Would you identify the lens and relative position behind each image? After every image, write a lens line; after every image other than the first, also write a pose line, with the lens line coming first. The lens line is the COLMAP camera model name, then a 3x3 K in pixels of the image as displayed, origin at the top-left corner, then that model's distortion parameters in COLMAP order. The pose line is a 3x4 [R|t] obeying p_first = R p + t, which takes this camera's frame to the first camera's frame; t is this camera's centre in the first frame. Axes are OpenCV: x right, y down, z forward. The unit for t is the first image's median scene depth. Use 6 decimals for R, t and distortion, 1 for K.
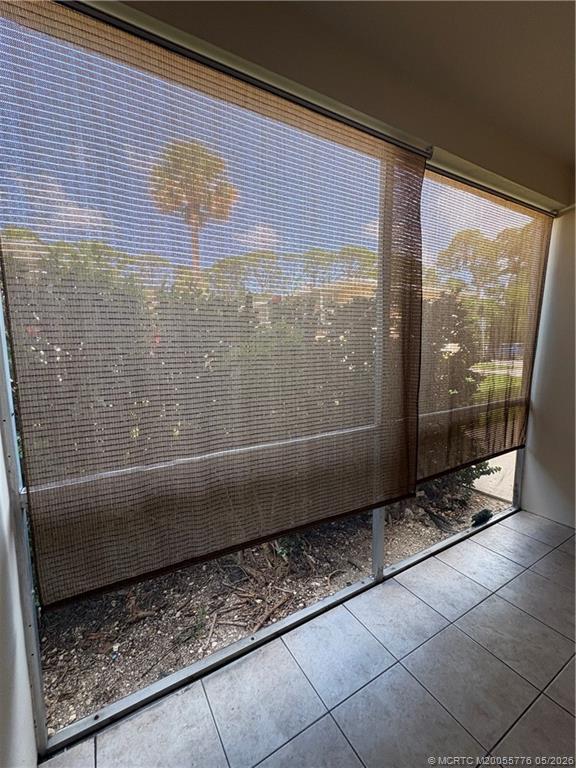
lens RADIAL K [[334.2, 0, 288.0], [0, 334.2, 384.0], [0, 0, 1]] dist [0.000204, -0.000288]
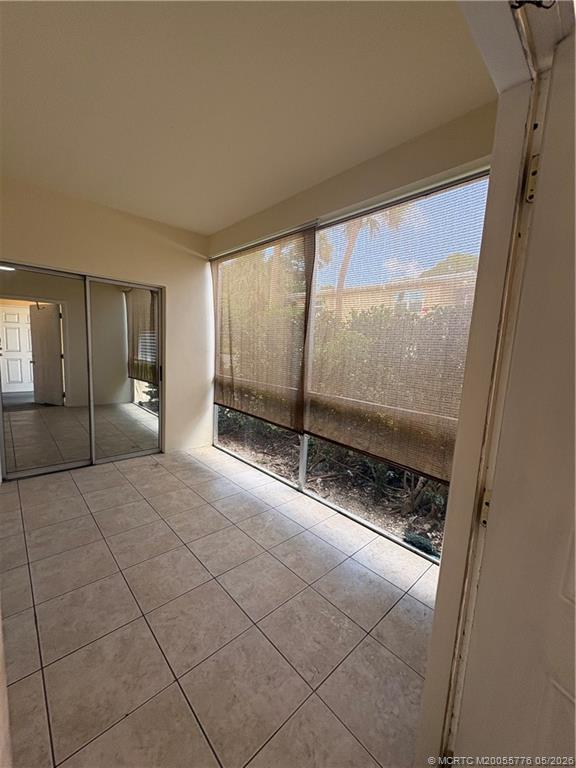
lens RADIAL K [[307.2, 0, 288.0], [0, 307.2, 384.0], [0, 0, 1]] dist [0.000124, 0.000065]
pose [[0.214999, 0.142663, -0.966138, 1.617629], [-0.172950, 0.979199, 0.106104, -0.060973], [0.961178, 0.144281, 0.235200, 0.525191]]
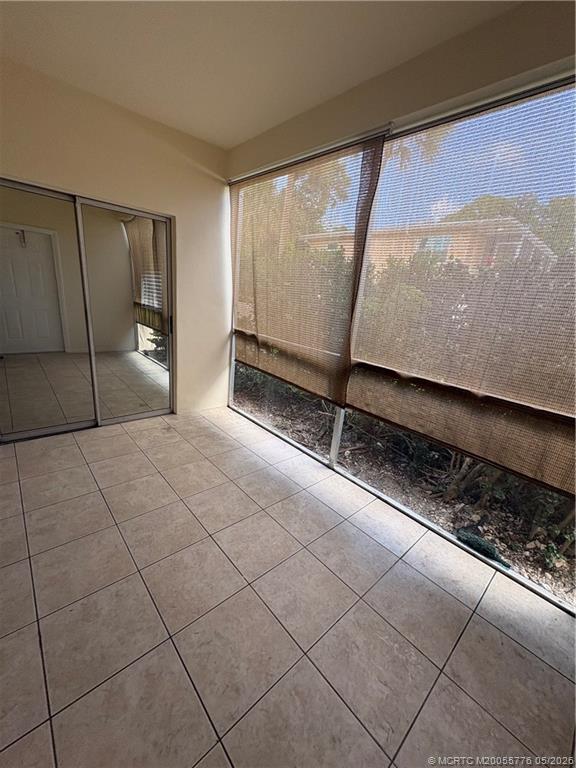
lens RADIAL K [[307.2, 0, 288.0], [0, 307.2, 384.0], [0, 0, 1]] dist [0.000124, 0.000065]
pose [[0.199906, 0.312325, -0.928704, 1.356480], [-0.217273, 0.938369, 0.268806, -0.065595], [0.955421, 0.148046, 0.255445, 0.434481]]
